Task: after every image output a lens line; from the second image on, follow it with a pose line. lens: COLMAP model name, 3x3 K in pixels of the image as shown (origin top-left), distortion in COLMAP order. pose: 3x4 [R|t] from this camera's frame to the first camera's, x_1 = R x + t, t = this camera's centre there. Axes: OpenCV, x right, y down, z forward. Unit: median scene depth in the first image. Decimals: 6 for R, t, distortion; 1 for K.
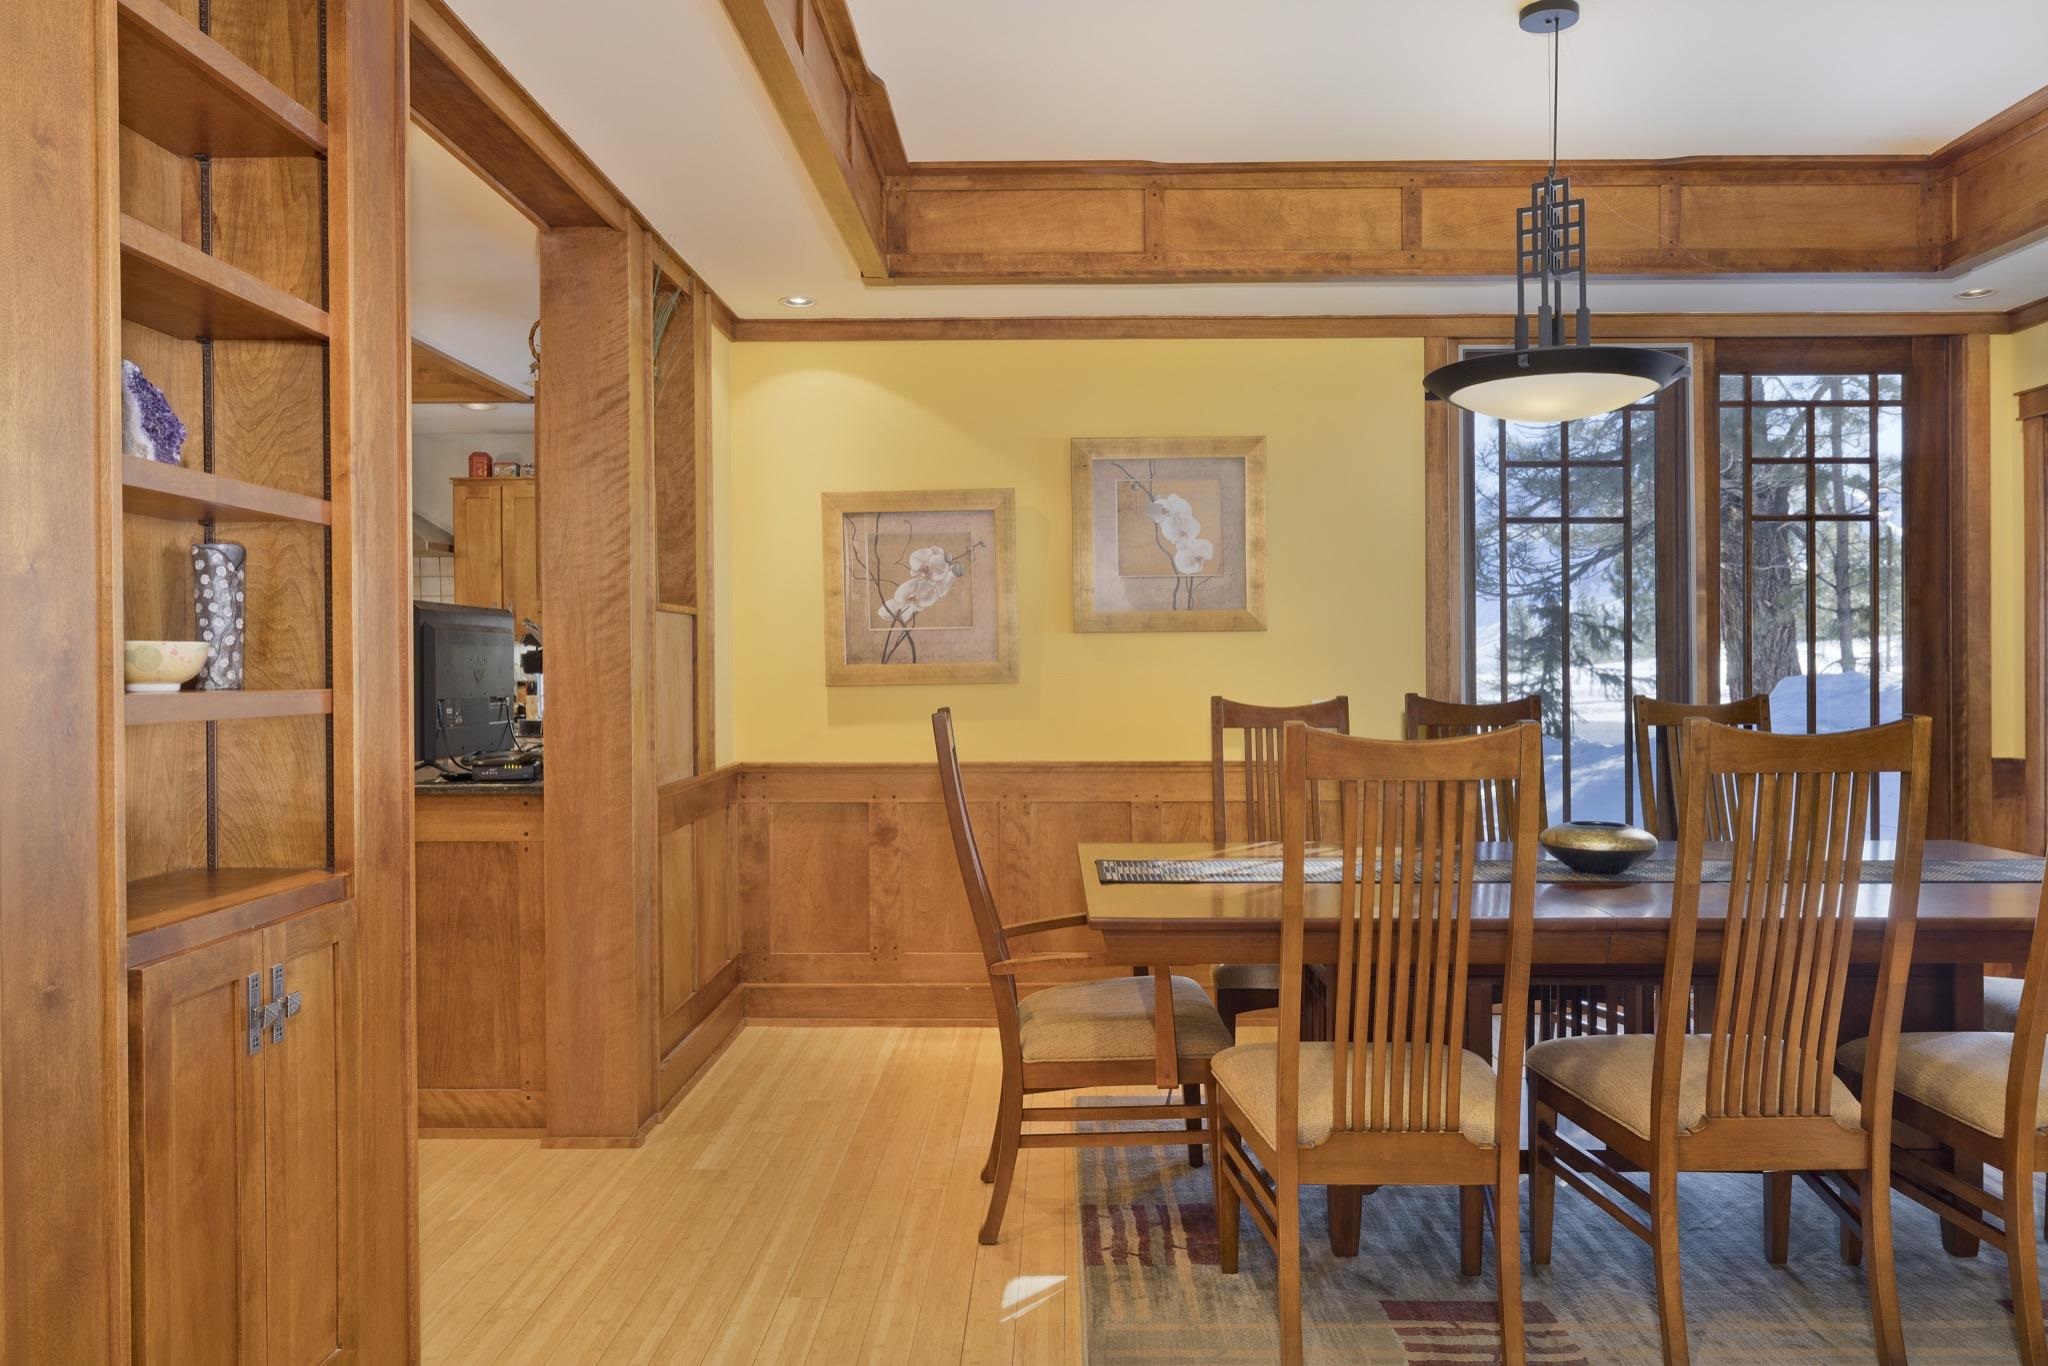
lens RADIAL K [[1438.6, 0, 1024.0], [0, 1438.6, 683.0], [0, 0, 1]] dist [-0.001275, -0.000435]
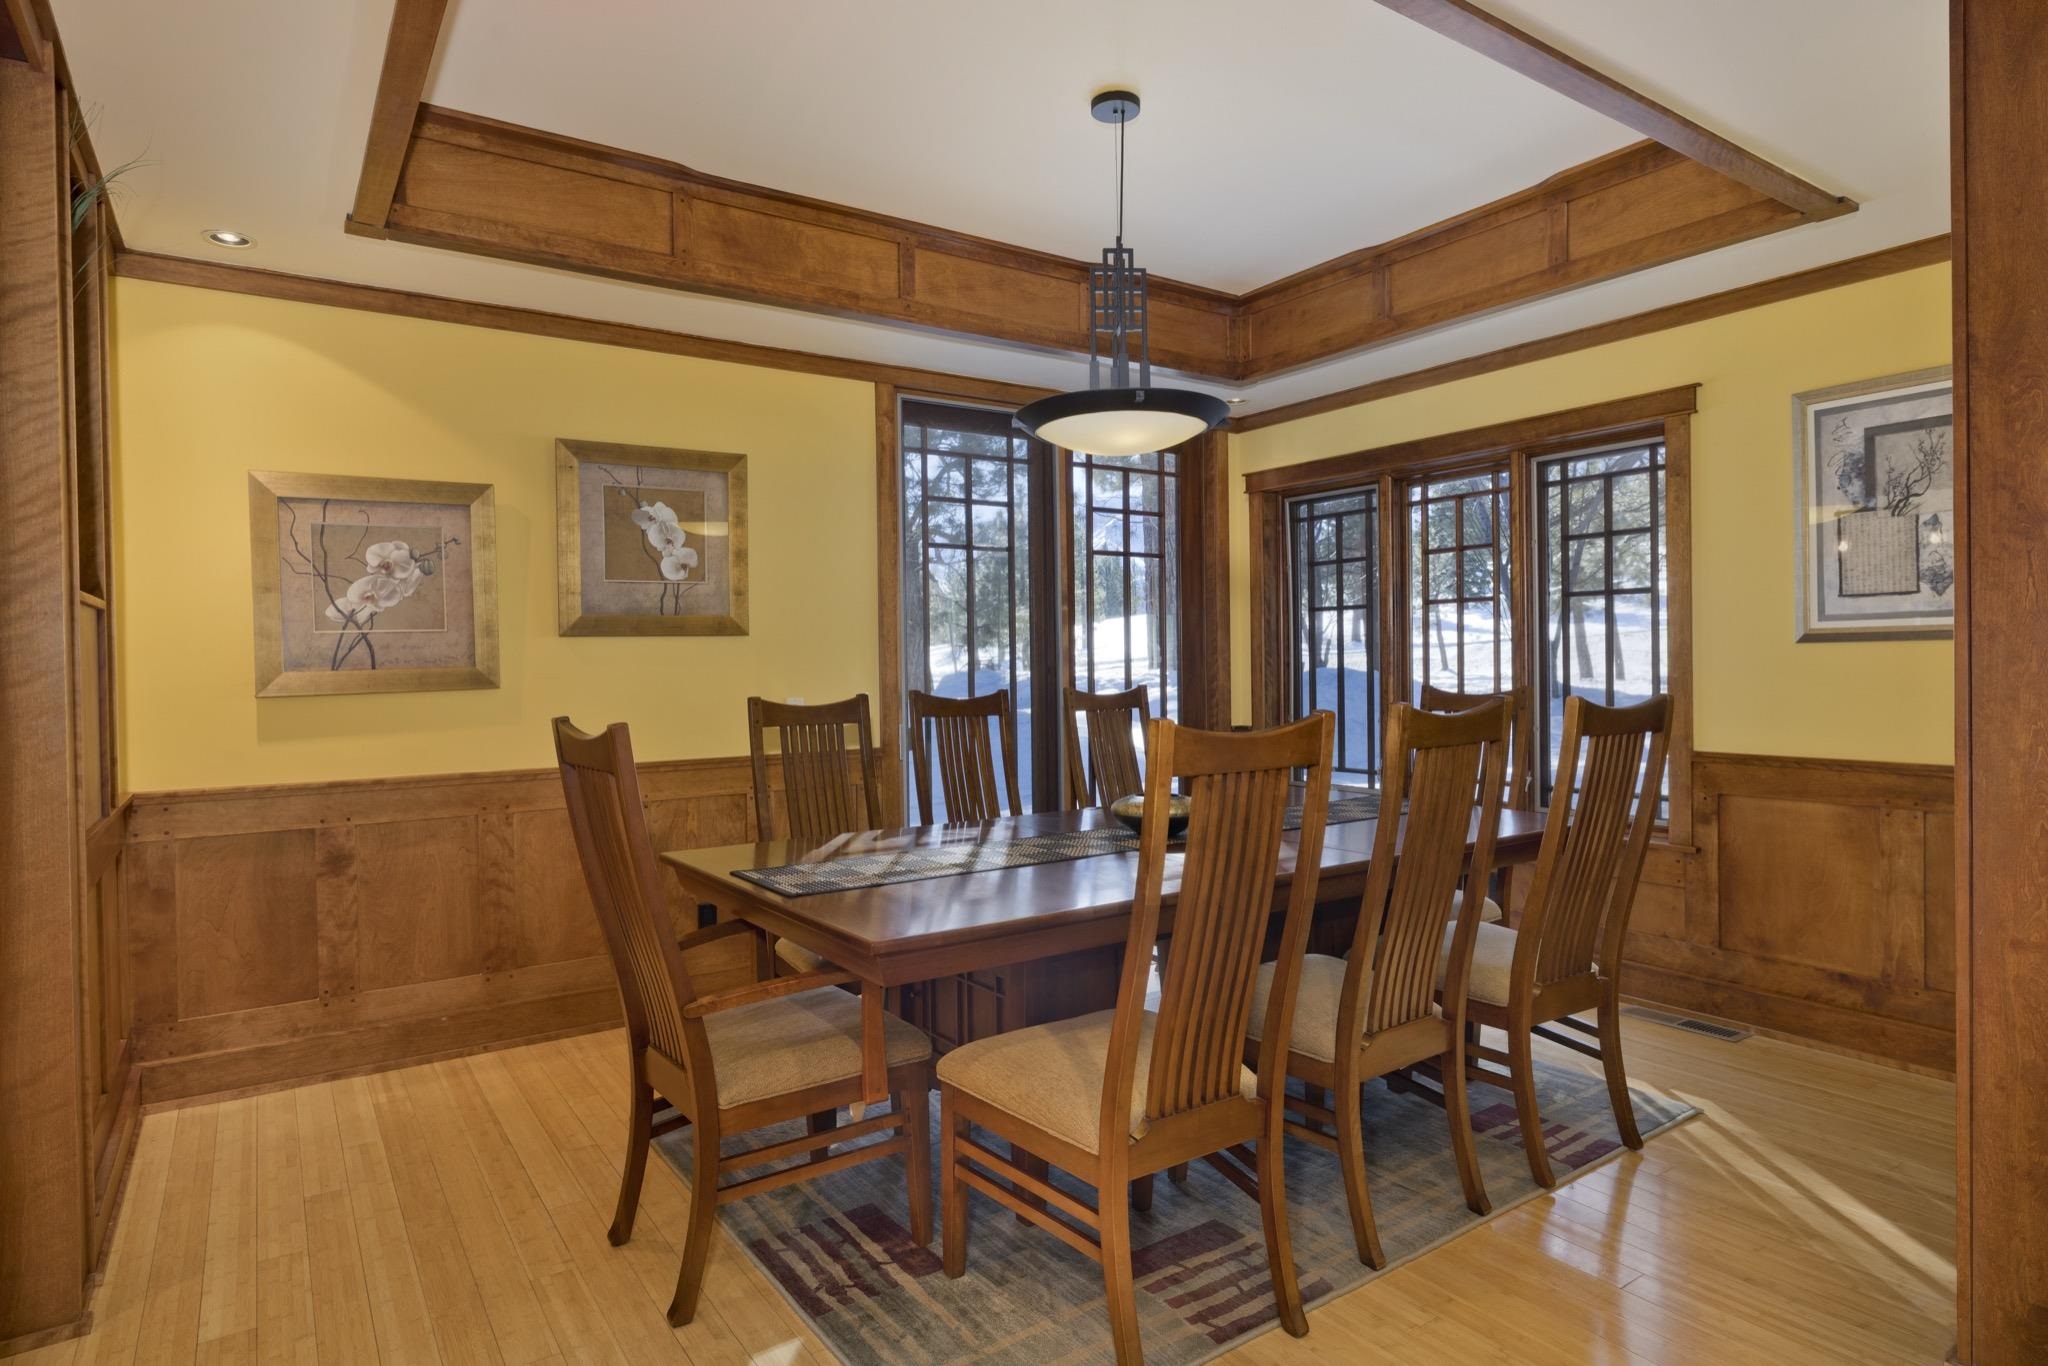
lens RADIAL K [[1127.8, 0, 1015.5], [0, 1127.8, 676.5], [0, 0, 1]] dist [-0.000296, -0.002585]
pose [[0.822680, -0.015128, 0.568303, -0.164022], [0.019289, 0.999813, -0.001307, -0.000630], [-0.568177, 0.012037, 0.822818, 0.212046]]
